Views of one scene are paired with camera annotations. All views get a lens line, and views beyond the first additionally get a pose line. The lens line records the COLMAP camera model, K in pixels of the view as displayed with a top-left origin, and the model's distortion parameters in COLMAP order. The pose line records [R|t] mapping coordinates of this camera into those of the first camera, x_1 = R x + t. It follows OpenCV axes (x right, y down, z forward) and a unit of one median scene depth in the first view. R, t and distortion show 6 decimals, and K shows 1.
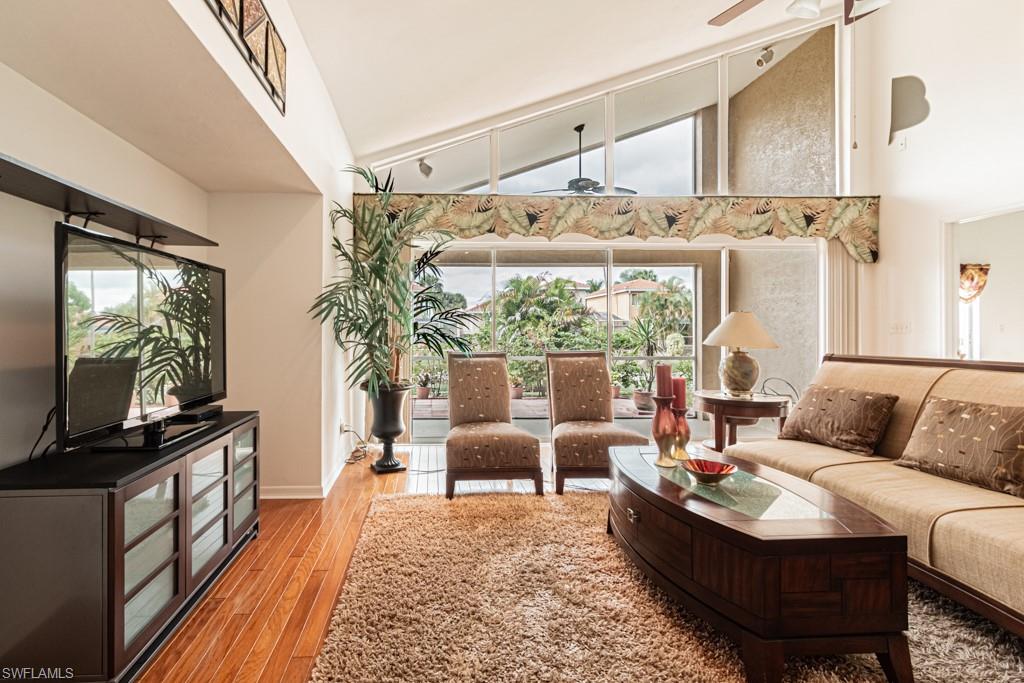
lens RADIAL K [[503.3, 0, 470.1], [0, 503.3, 332.5], [0, 0, 1]] dist [0.013600, -0.000445]
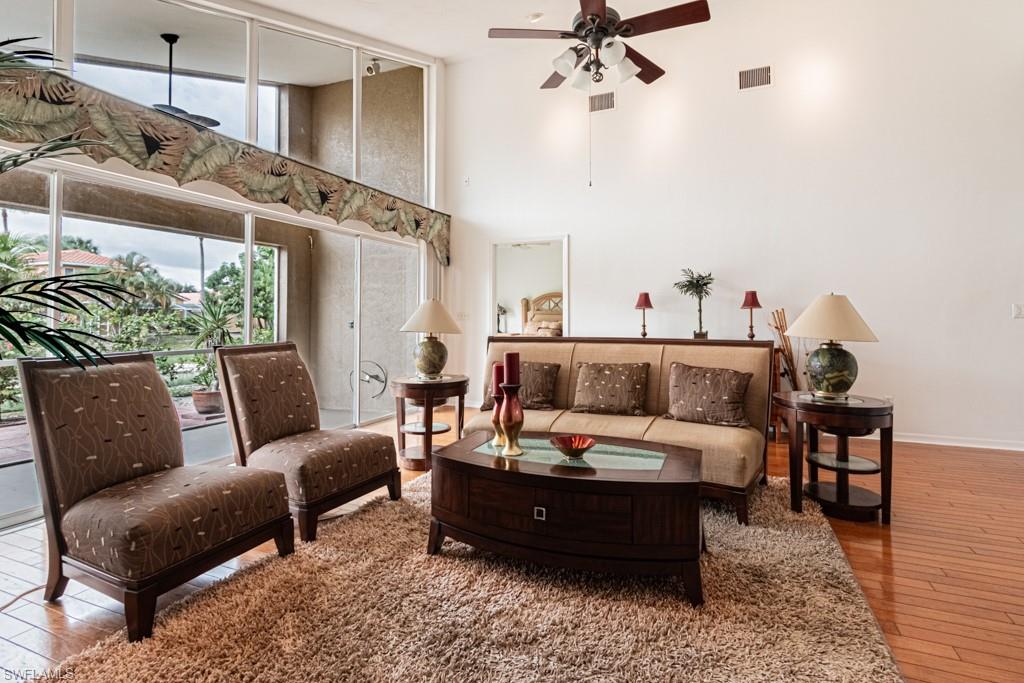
lens RADIAL K [[471.1, 0, 553.1], [0, 471.1, 314.3], [0, 0, 1]] dist [0.001091, -0.000491]
pose [[0.413332, 0.008712, 0.910539, -0.213361], [0.000054, 0.999954, -0.009592, -0.000909], [-0.910580, 0.004013, 0.413312, 0.275548]]
